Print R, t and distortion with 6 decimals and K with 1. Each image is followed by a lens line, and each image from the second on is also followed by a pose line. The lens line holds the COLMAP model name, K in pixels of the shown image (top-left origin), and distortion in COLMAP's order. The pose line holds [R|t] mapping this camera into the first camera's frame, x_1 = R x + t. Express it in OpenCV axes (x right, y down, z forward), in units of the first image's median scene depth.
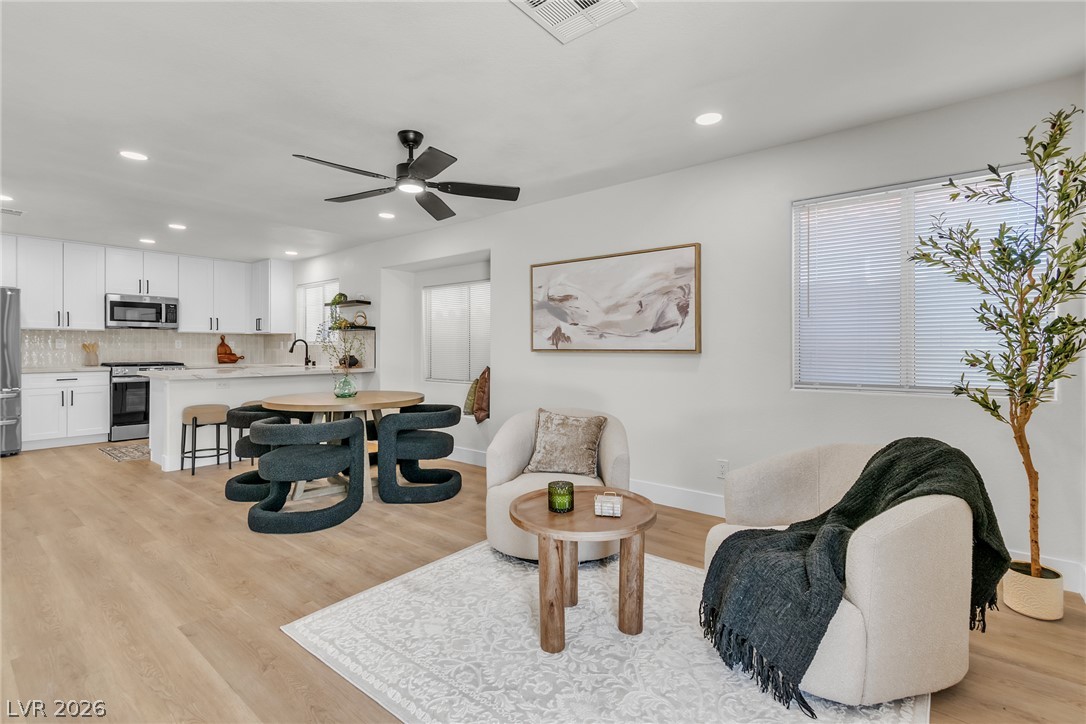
lens RADIAL K [[494.7, 0, 543.7], [0, 494.7, 341.7], [0, 0, 1]] dist [0.000752, 0.000196]
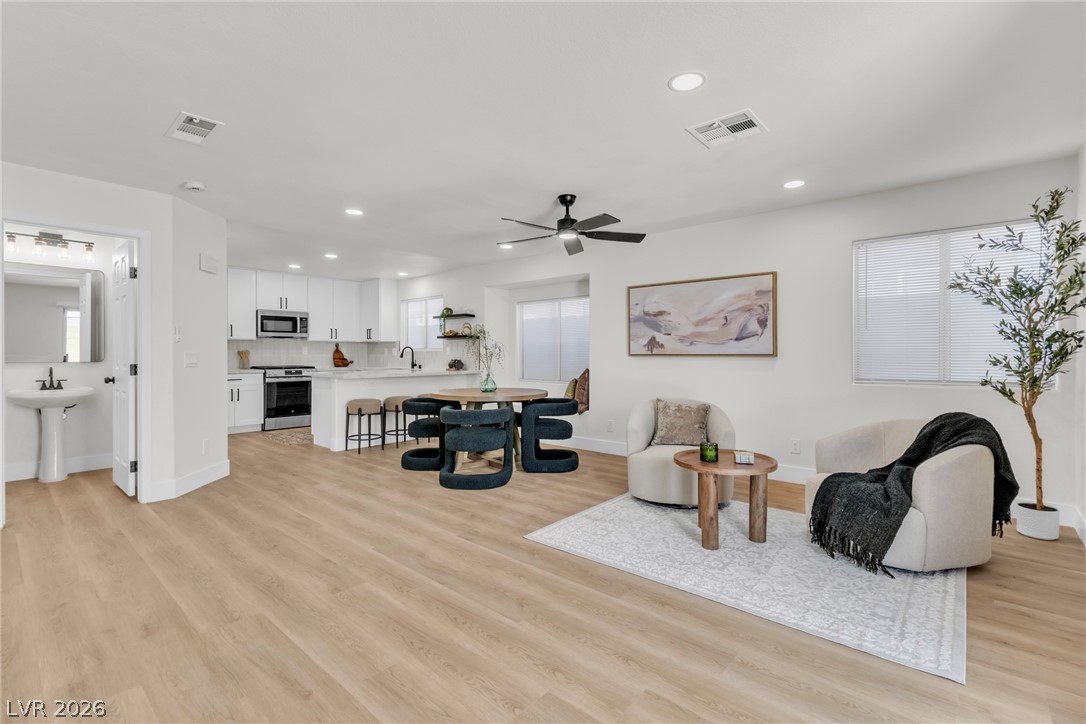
lens RADIAL K [[481.1, 0, 543.6], [0, 481.1, 349.7], [0, 0, 1]] dist [0.000136, -0.000287]
pose [[0.999150, -0.002447, -0.041159, -0.295815], [0.002634, 0.999986, 0.004490, -0.003527], [0.041147, -0.004595, 0.999143, -0.345866]]
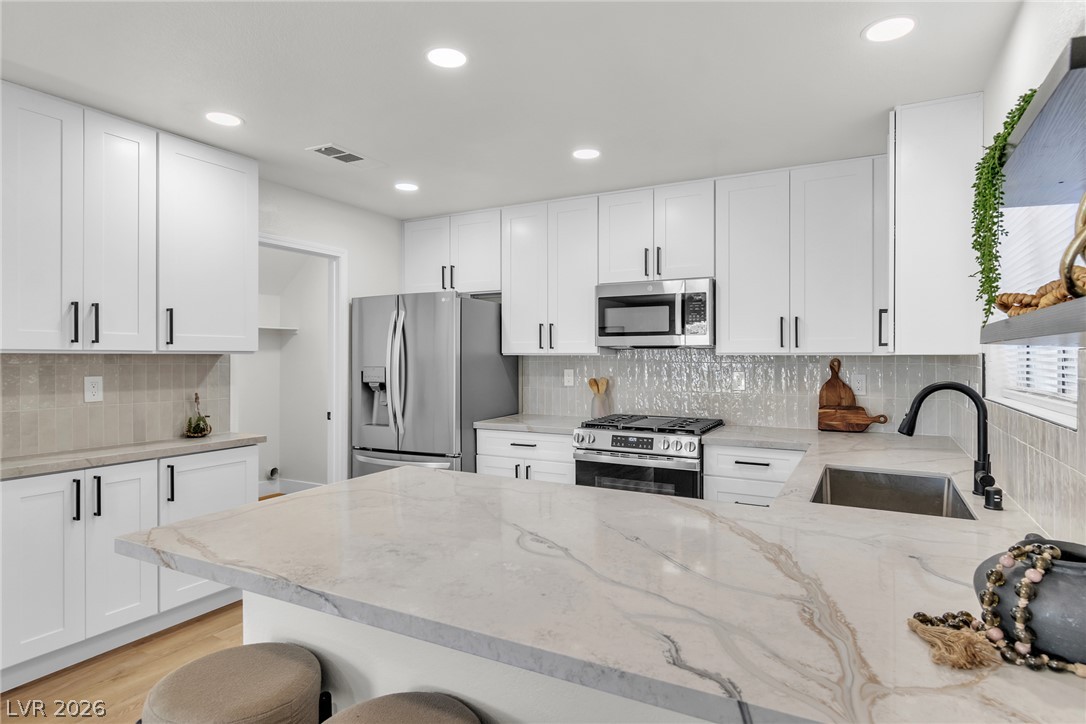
lens RADIAL K [[539.8, 0, 543.0], [0, 539.8, 362.0], [0, 0, 1]] dist [0.000072, 0.000040]
pose [[0.226470, -0.009804, -0.973969, -0.755723], [0.002234, 0.999952, -0.009547, -0.021504], [0.974016, -0.000014, 0.226481, 1.831016]]
